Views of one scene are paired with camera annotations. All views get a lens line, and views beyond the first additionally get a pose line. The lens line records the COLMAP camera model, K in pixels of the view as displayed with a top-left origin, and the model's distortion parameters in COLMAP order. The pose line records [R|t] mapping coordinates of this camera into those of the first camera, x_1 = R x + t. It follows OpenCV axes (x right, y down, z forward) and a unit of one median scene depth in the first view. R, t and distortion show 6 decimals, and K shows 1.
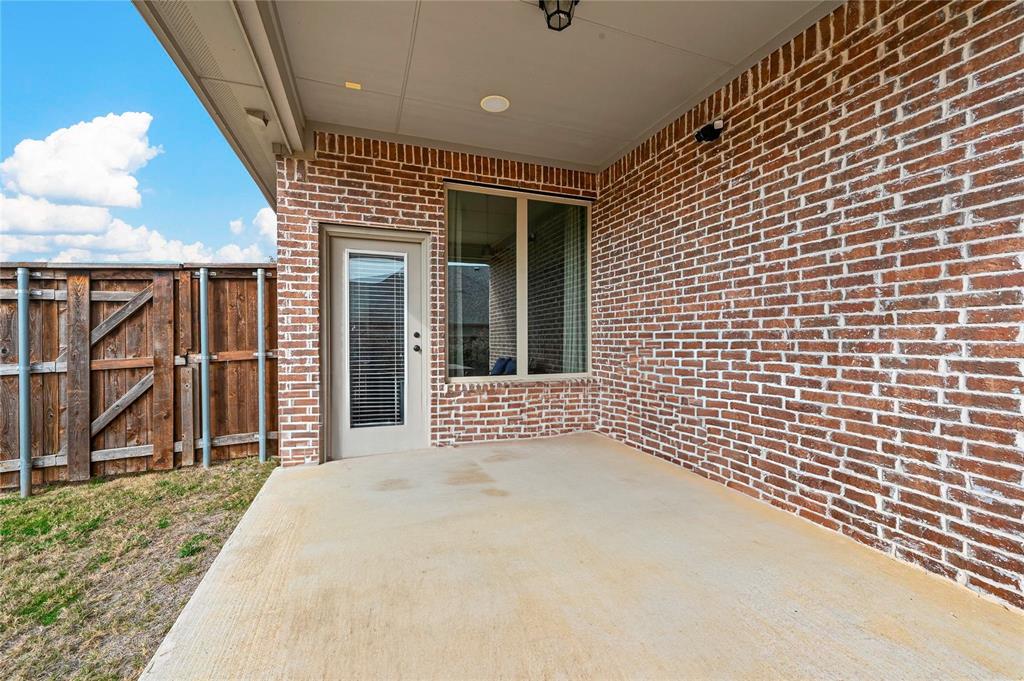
lens RADIAL K [[404.6, 0, 510.0], [0, 404.6, 340.7], [0, 0, 1]] dist [0.000434, -0.000085]
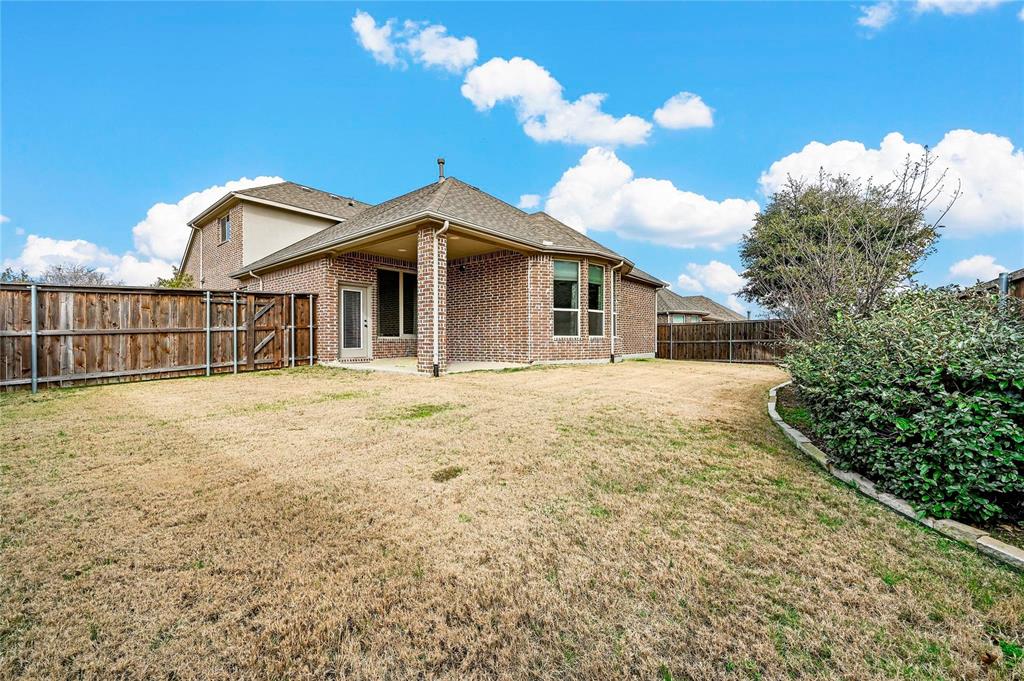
lens RADIAL K [[404.6, 0, 510.0], [0, 404.6, 340.7], [0, 0, 1]] dist [0.000434, -0.000085]
pose [[0.863501, -0.001682, 0.504345, -0.871684], [0.007174, 0.999934, -0.008949, 0.171901], [-0.504297, 0.011346, 0.863456, -2.102806]]
